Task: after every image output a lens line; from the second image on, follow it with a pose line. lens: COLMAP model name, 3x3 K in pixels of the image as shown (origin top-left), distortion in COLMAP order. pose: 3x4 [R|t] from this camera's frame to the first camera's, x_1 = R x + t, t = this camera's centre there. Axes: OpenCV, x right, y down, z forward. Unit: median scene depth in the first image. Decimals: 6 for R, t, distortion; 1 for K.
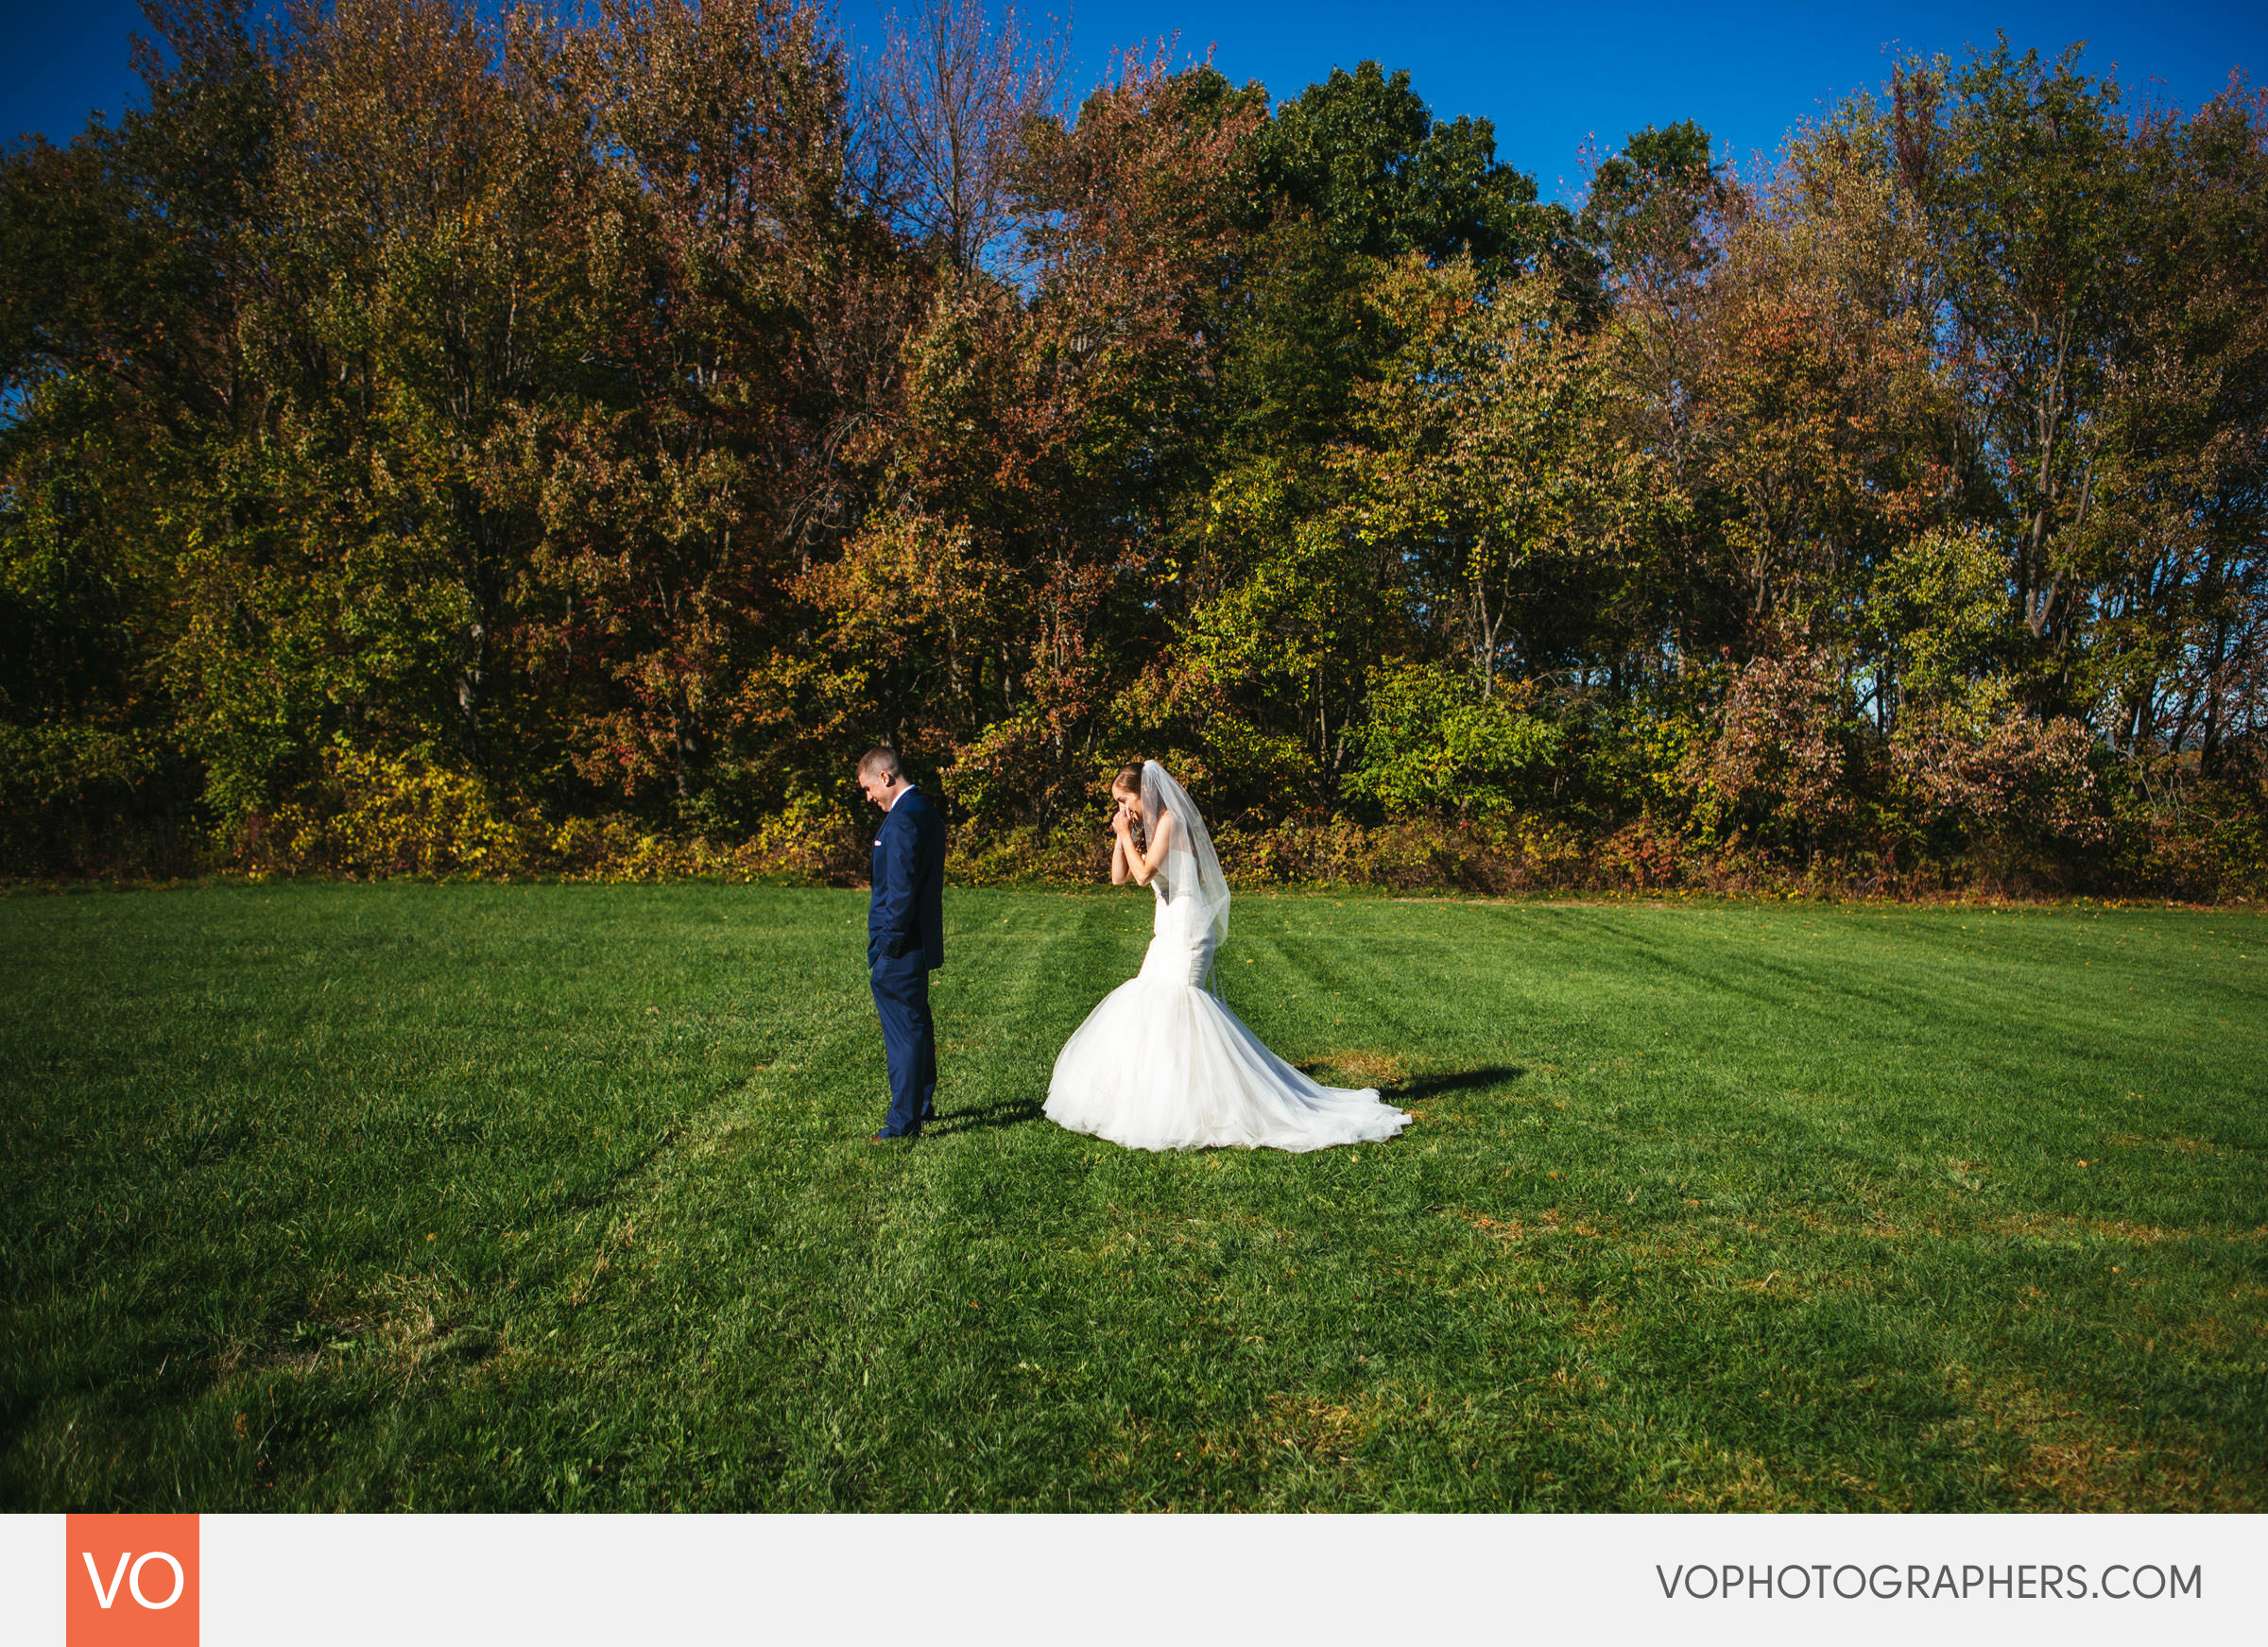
lens RADIAL K [[2029.8, 0, 1179.1], [0, 2029.8, 806.5], [0, 0, 1]] dist [-0.017540, 0.001917]
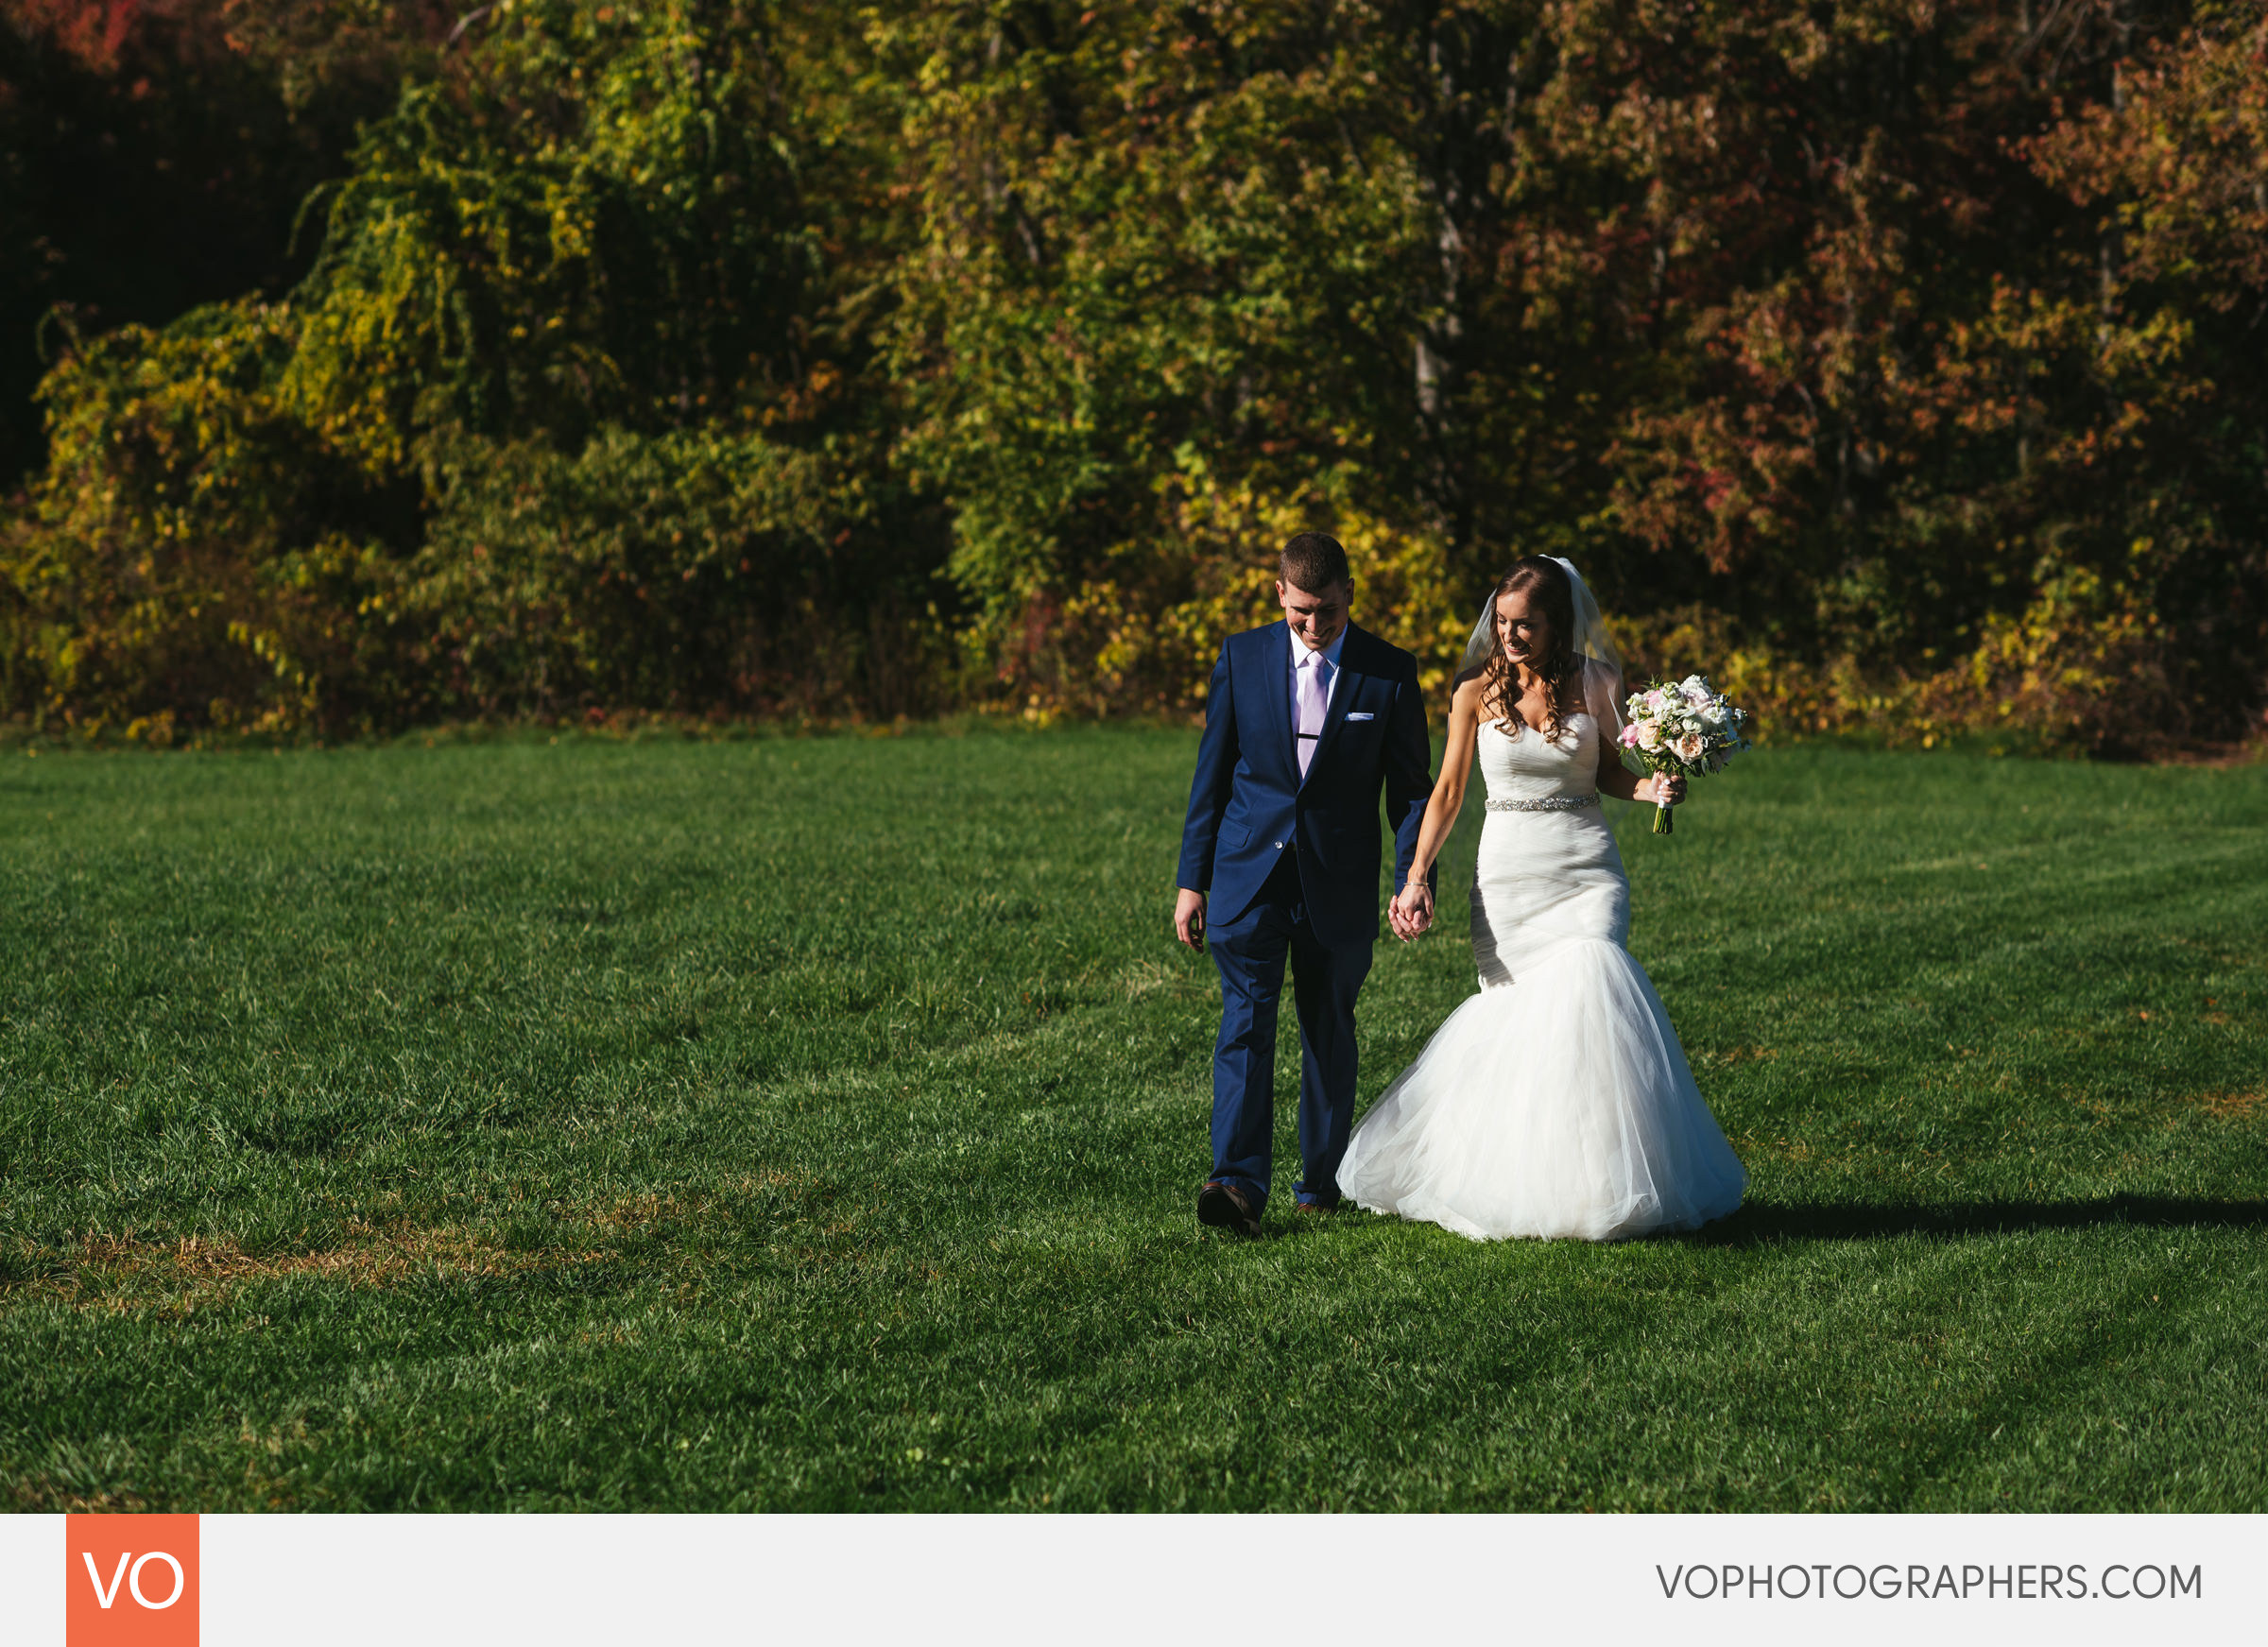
lens RADIAL K [[5562.9, 0, 1134.0], [0, 5562.9, 823.5], [0, 0, 1]] dist [-0.050672, 0.446217]
pose [[0.916089, 0.026115, -0.400123, 0.152101], [-0.009938, 0.999049, 0.042451, -0.000338], [0.400851, -0.034913, 0.915478, -0.328128]]
